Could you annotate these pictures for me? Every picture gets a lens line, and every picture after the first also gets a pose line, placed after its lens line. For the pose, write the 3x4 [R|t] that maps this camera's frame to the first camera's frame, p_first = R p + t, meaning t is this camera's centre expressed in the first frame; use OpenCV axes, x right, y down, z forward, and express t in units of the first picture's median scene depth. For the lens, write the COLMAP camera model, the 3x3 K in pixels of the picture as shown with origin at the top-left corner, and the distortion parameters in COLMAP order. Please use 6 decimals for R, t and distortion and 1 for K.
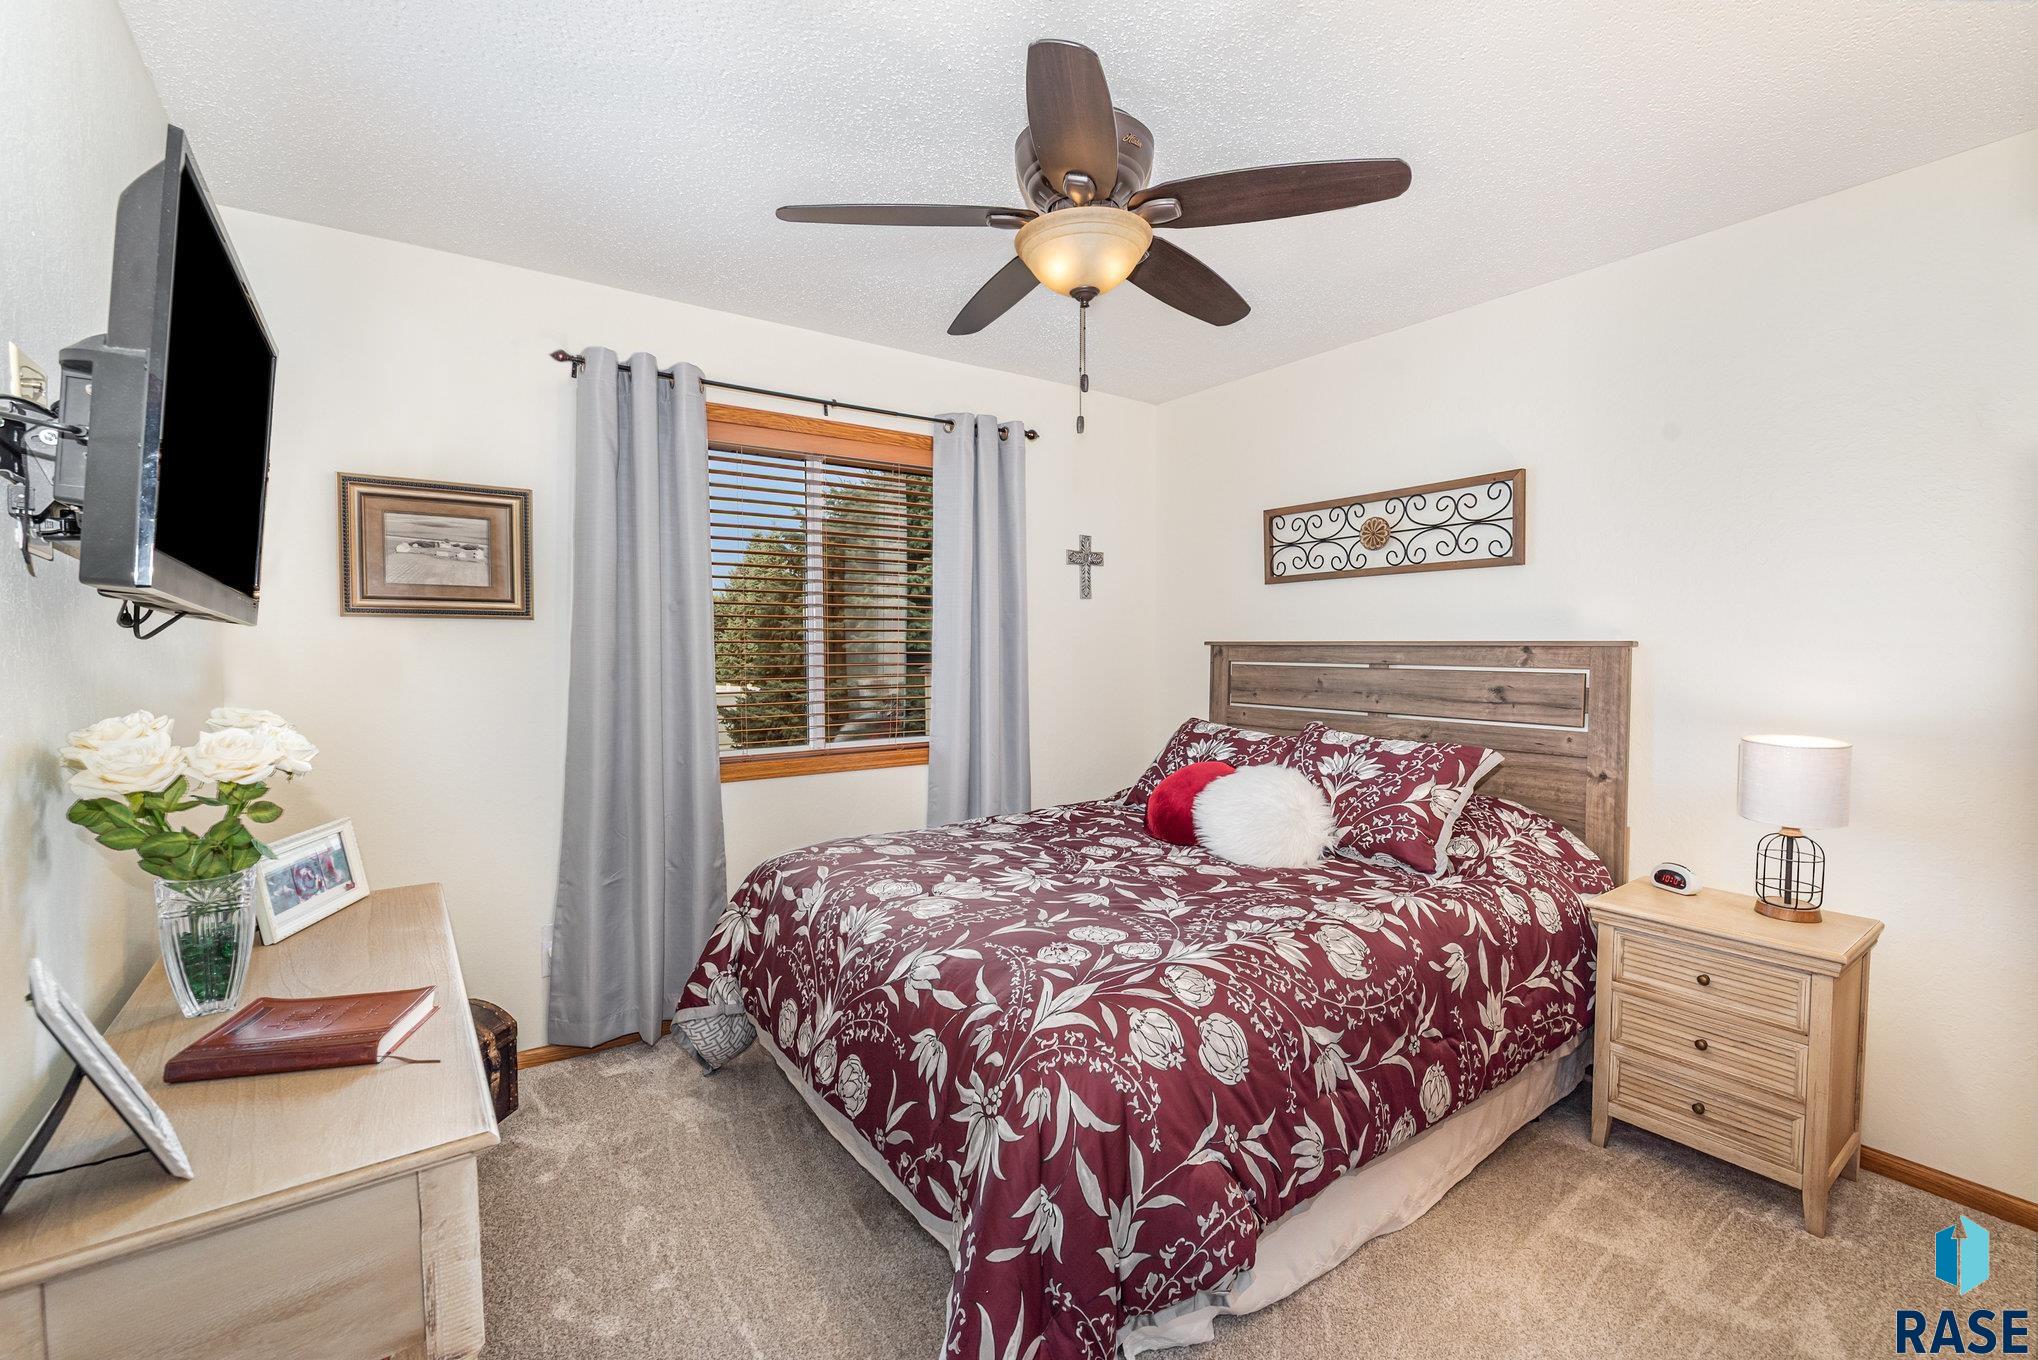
lens RADIAL K [[884.6, 0, 1020.5], [0, 884.6, 675.6], [0, 0, 1]] dist [-0.001103, -0.000267]
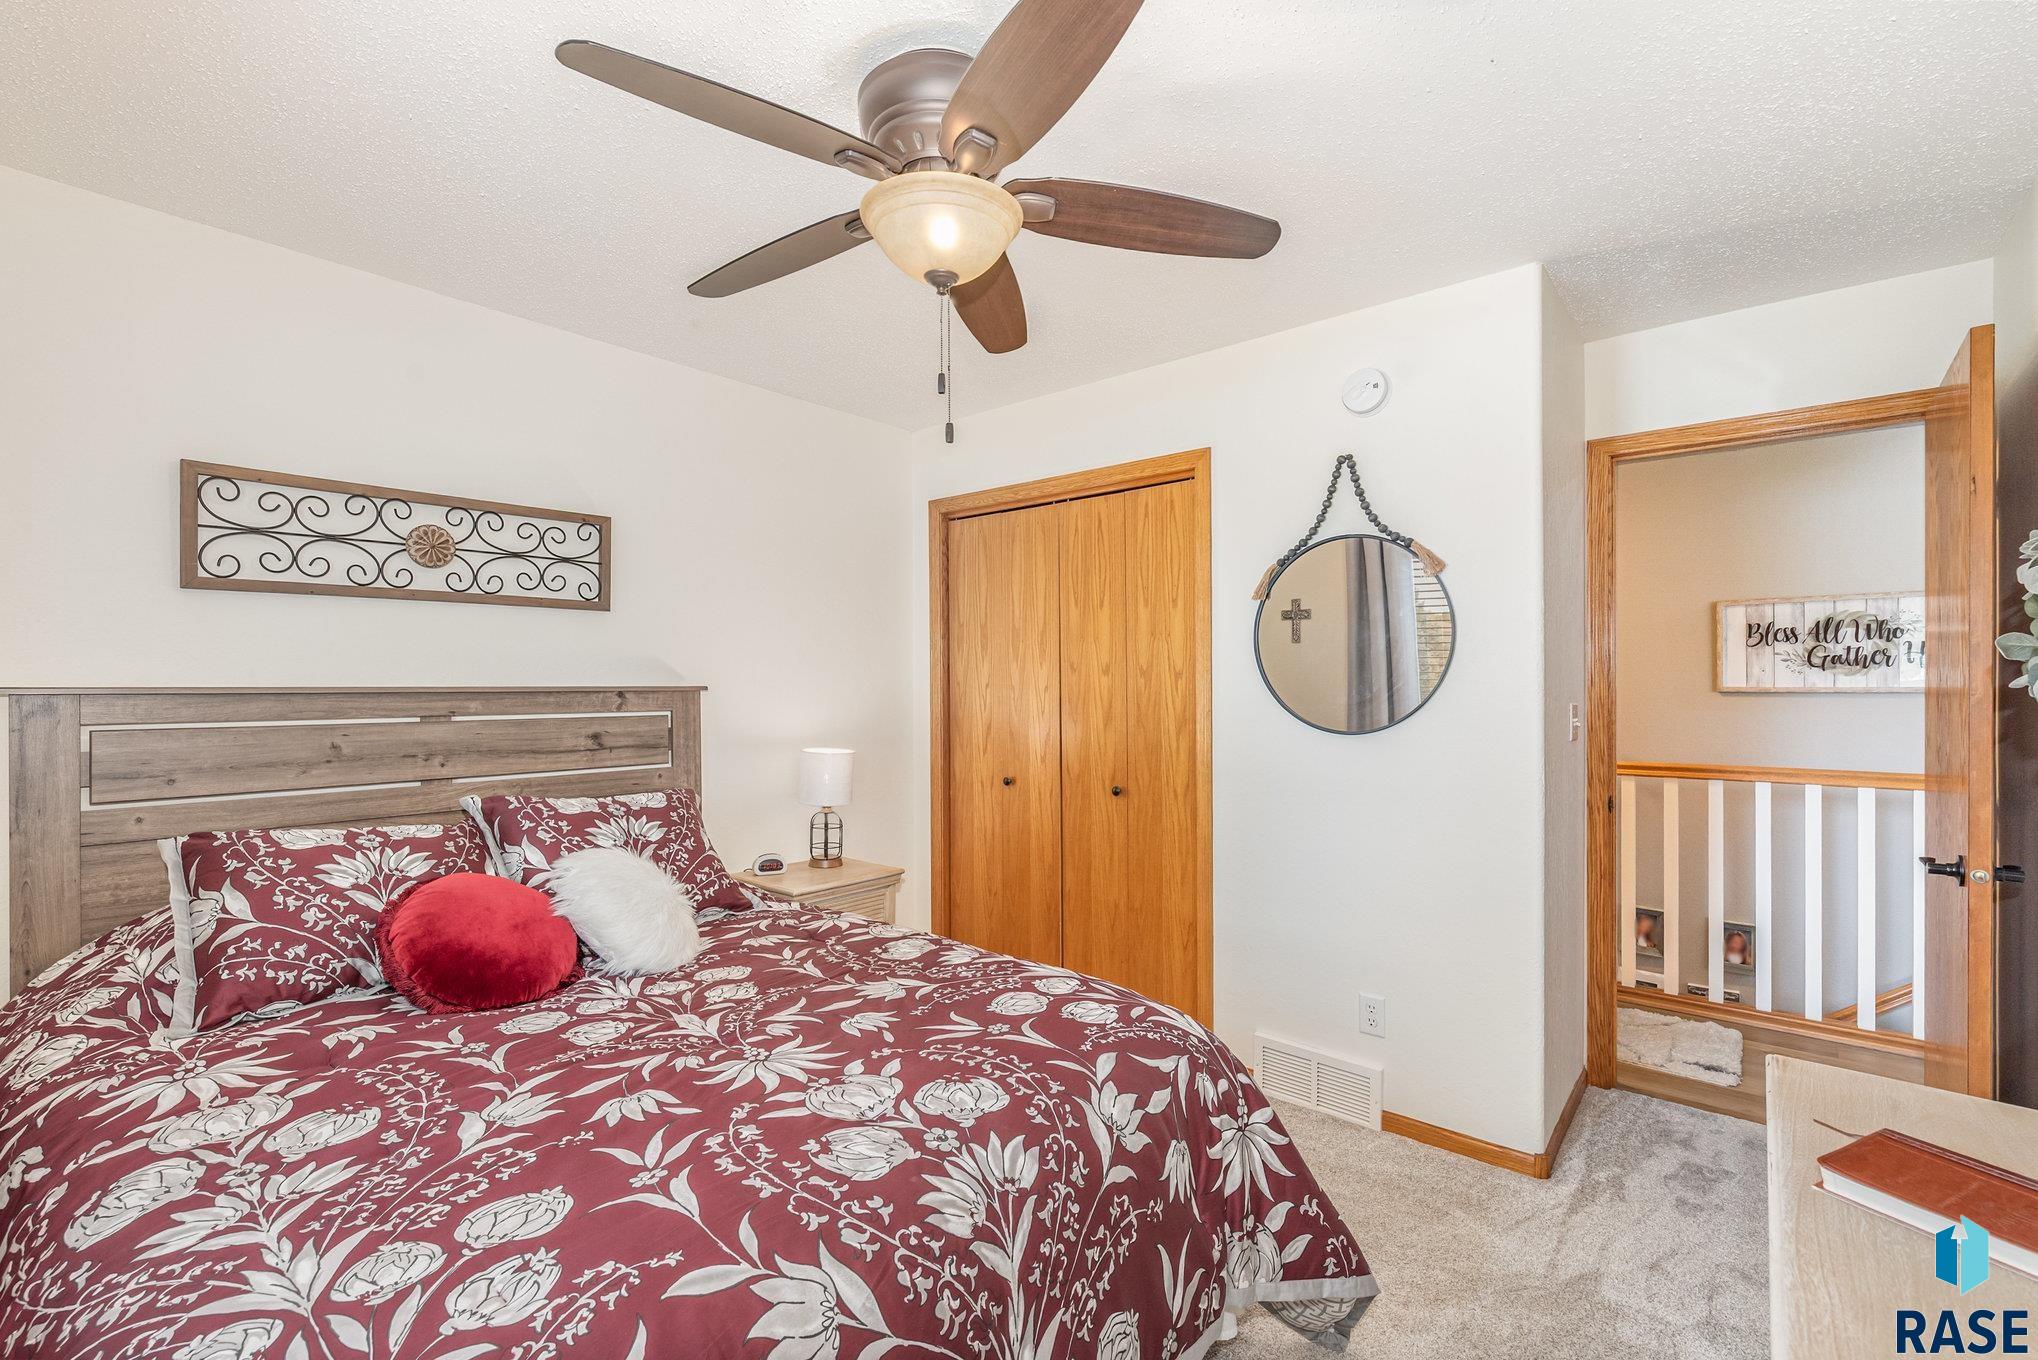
lens RADIAL K [[884.6, 0, 1020.1], [0, 884.6, 677.5], [0, 0, 1]] dist [-0.001103, -0.000267]
pose [[-0.249646, 0.009115, 0.968294, -0.559755], [0.038421, 0.999262, 0.000499, -0.033188], [-0.967575, 0.037327, -0.249812, 0.839805]]
